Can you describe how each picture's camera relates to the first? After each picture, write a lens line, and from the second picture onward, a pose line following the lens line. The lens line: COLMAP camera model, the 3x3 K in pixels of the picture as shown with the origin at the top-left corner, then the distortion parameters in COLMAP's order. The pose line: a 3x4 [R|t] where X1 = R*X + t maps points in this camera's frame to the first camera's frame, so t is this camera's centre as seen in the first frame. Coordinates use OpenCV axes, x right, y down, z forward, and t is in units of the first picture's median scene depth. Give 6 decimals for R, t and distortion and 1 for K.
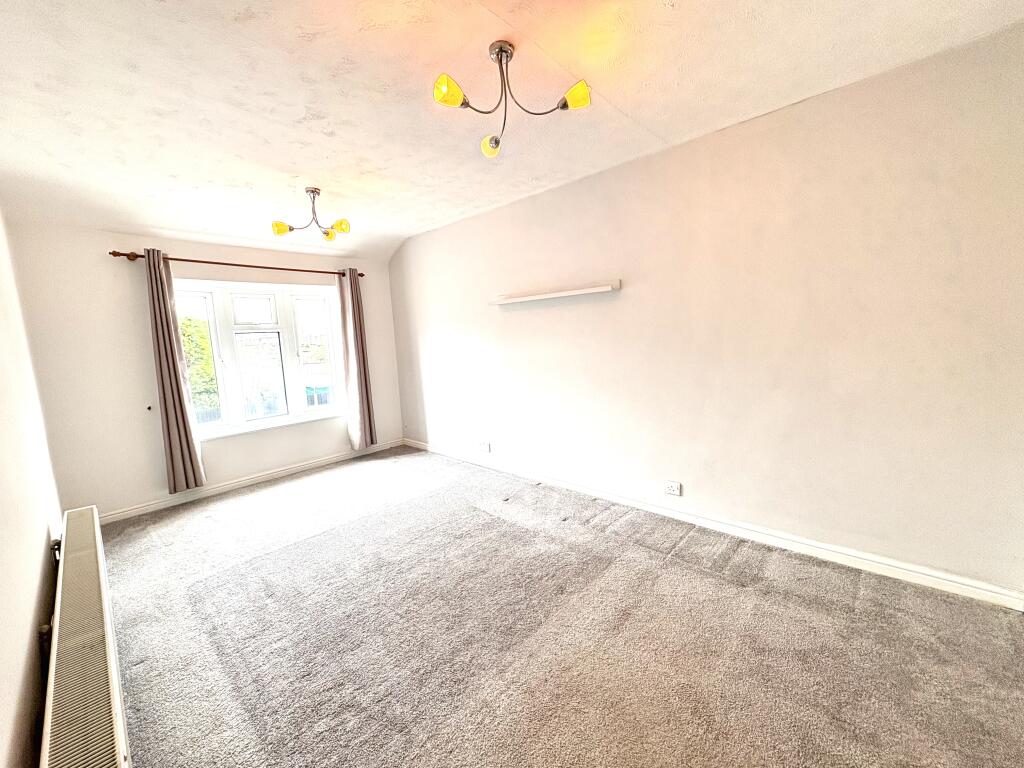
lens RADIAL K [[406.2, 0, 513.9], [0, 406.2, 383.6], [0, 0, 1]] dist [0.000863, -0.000080]
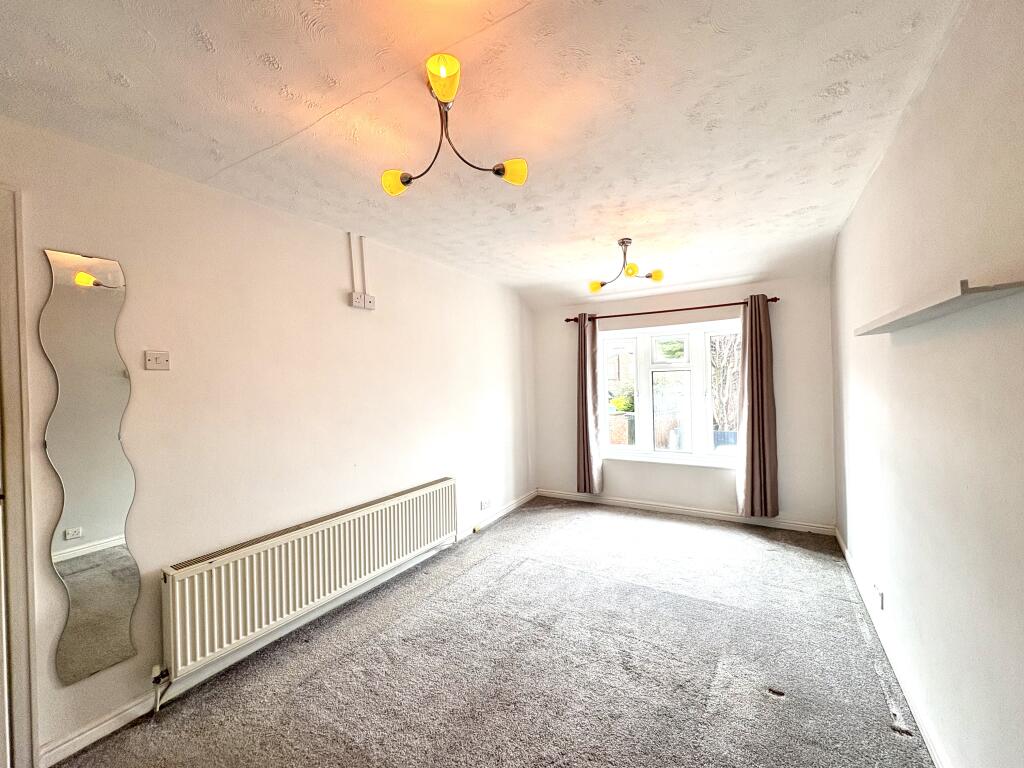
lens RADIAL K [[406.2, 0, 513.9], [0, 406.2, 383.6], [0, 0, 1]] dist [0.000863, -0.000080]
pose [[0.197294, 0.053568, -0.978880, 0.383534], [-0.099829, 0.994413, 0.034298, -0.102024], [0.975248, 0.090954, 0.201539, 0.450388]]
